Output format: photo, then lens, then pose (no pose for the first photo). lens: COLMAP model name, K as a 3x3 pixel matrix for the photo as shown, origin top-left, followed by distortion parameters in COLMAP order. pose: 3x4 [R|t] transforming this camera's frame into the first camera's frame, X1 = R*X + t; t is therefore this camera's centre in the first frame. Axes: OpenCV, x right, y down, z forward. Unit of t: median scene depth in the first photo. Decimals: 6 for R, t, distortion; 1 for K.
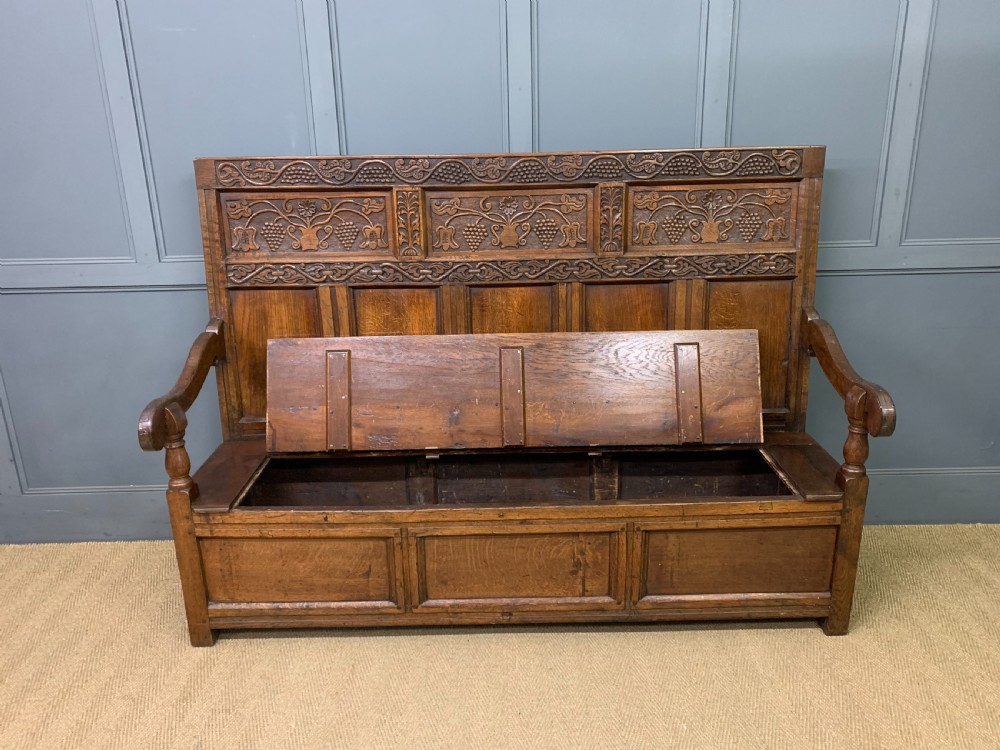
lens RADIAL K [[767.8, 0, 504.9], [0, 767.8, 383.0], [0, 0, 1]] dist [0.064906, -0.096965]
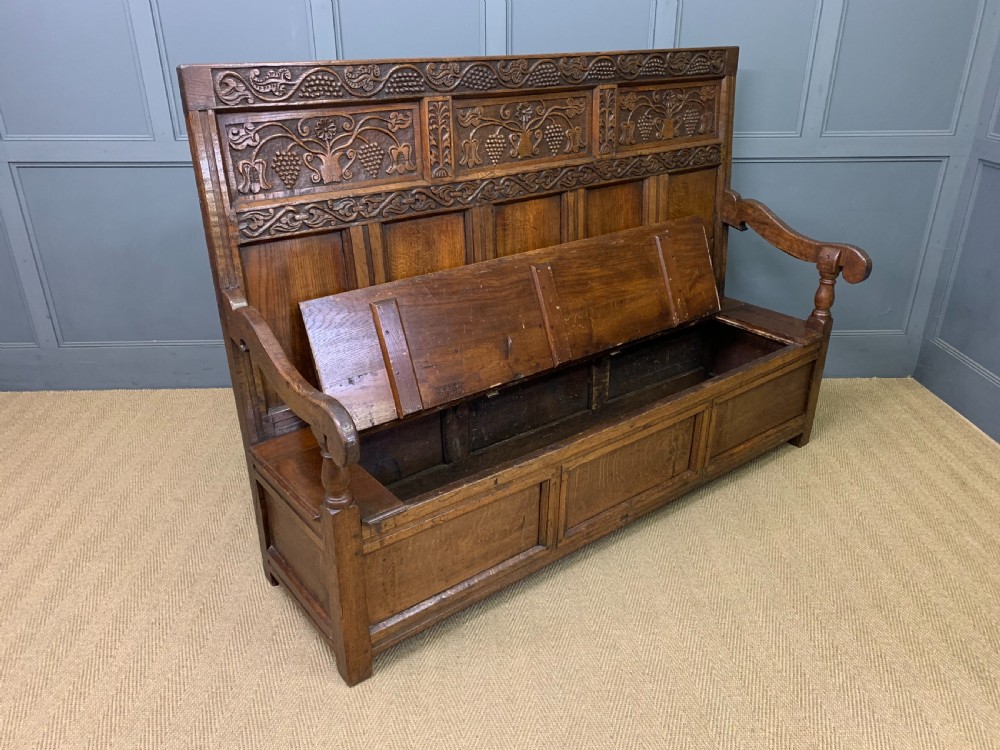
lens RADIAL K [[767.8, 0, 502.3], [0, 767.8, 376.0], [0, 0, 1]] dist [0.064906, -0.096965]
pose [[0.792469, -0.240222, 0.560613, -0.622894], [0.173857, 0.970006, 0.169886, -0.084854], [-0.584609, -0.037163, 0.810464, 0.244852]]
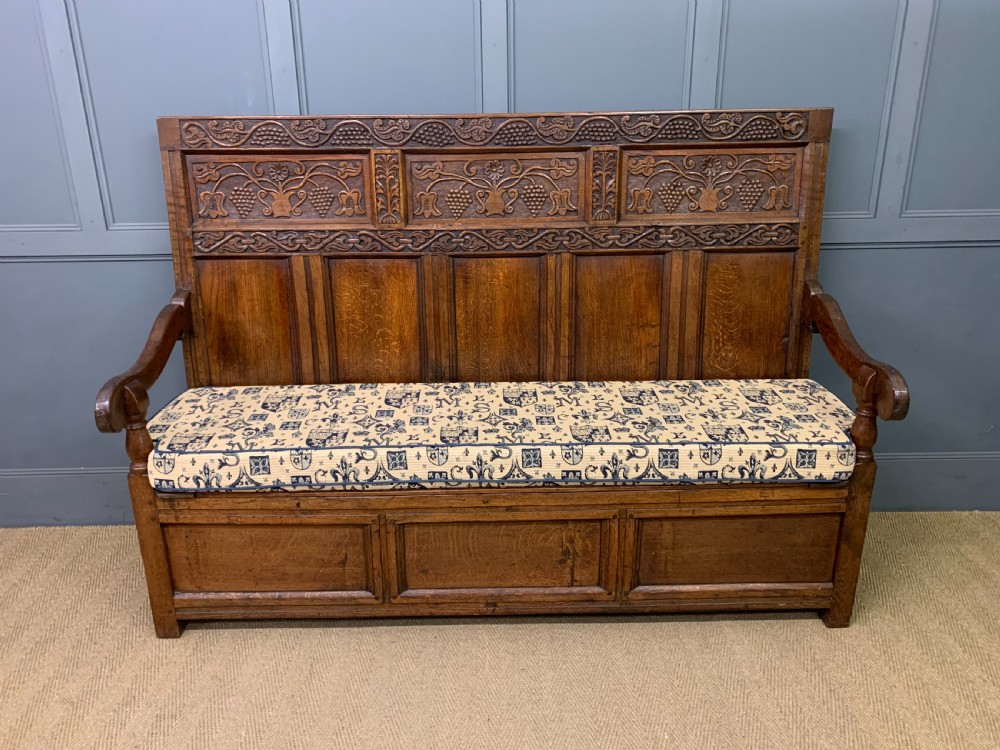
lens RADIAL K [[767.8, 0, 492.2], [0, 767.8, 370.7], [0, 0, 1]] dist [0.064906, -0.096965]
pose [[0.999966, 0.004150, 0.007073, -0.003633], [-0.004314, 0.999721, 0.023238, -0.008661], [-0.006974, -0.023268, 0.999705, 0.057586]]
